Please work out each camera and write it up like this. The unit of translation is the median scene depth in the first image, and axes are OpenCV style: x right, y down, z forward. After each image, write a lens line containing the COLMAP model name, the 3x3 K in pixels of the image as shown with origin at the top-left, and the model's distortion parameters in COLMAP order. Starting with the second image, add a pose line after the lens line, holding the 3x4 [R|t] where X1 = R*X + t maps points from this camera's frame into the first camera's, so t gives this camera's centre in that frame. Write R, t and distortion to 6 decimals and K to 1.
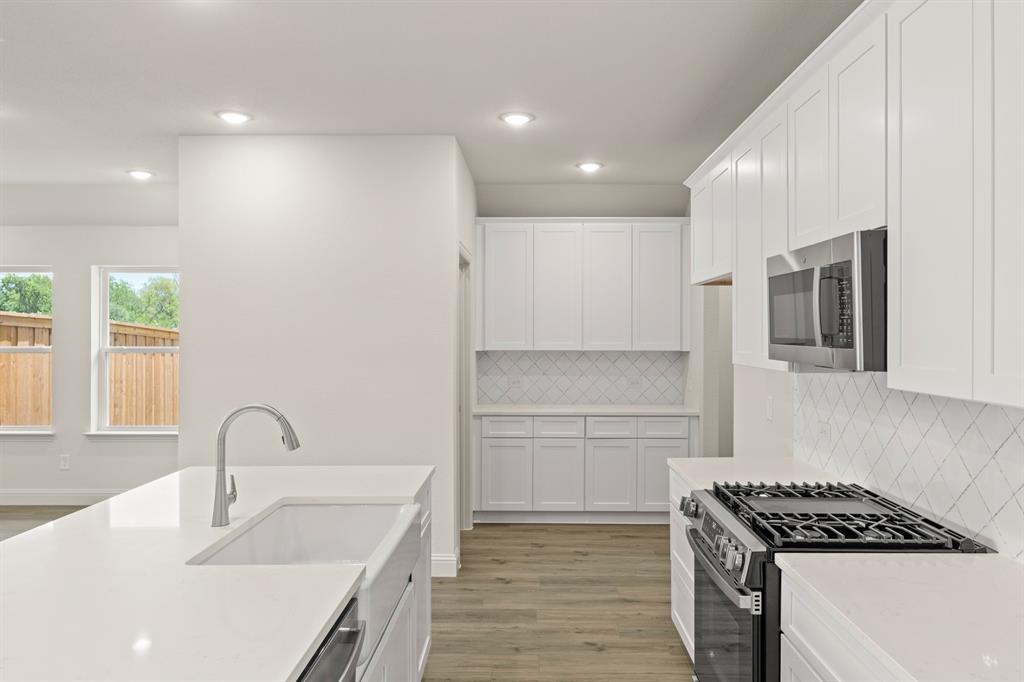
lens RADIAL K [[704.4, 0, 512.0], [0, 704.4, 341.0], [0, 0, 1]] dist [0.003317, 0.000568]
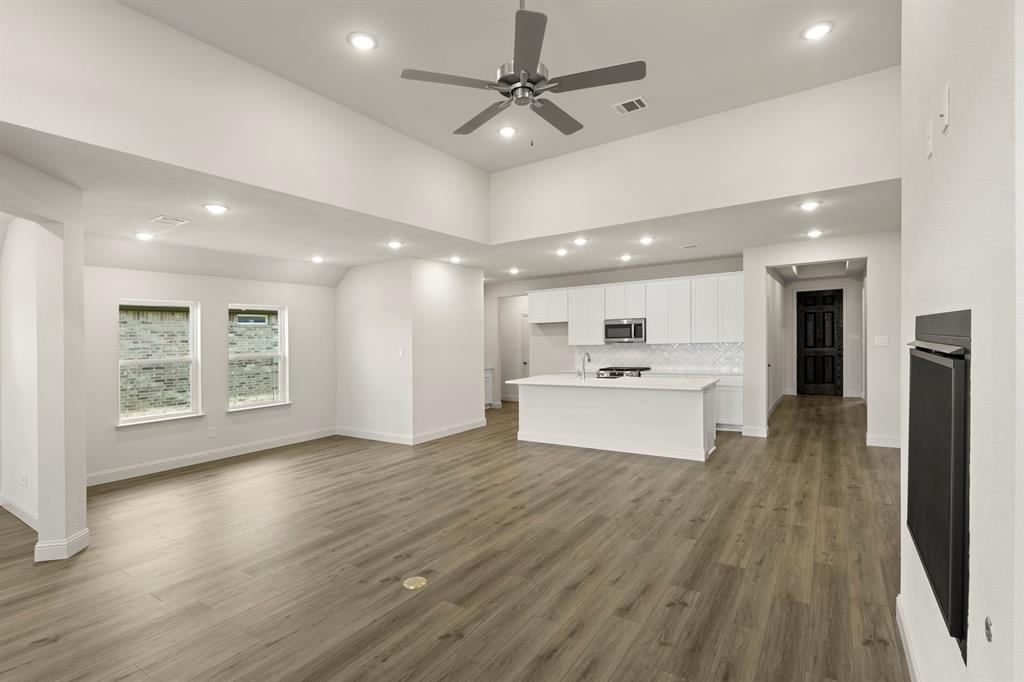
lens RADIAL K [[480.2, 0, 517.2], [0, 480.2, 364.1], [0, 0, 1]] dist [-0.002655, -0.000223]
pose [[0.526660, -0.058468, 0.848063, -1.299044], [0.037213, 0.998261, 0.045714, 0.002858], [-0.849261, 0.007483, 0.527920, -0.097450]]
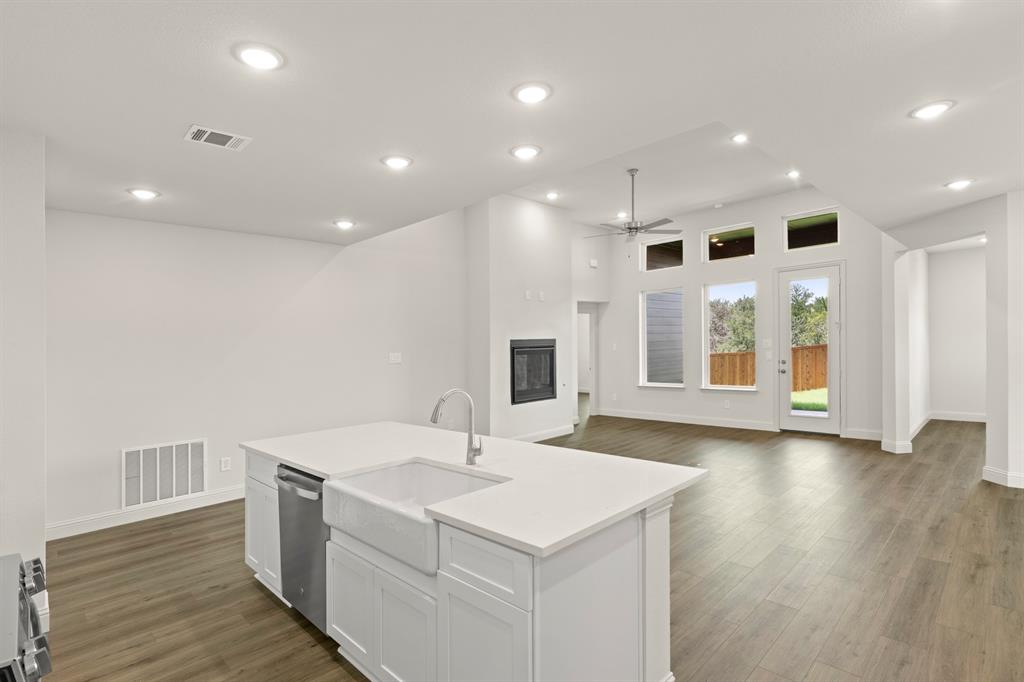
lens RADIAL K [[501.8, 0, 513.4], [0, 501.8, 358.2], [0, 0, 1]] dist [-0.015094, -0.000312]
pose [[-0.688592, 0.047208, -0.723611, 0.119386], [0.027493, 0.998861, 0.039002, -0.008888], [0.724628, 0.006963, -0.689105, 0.744646]]
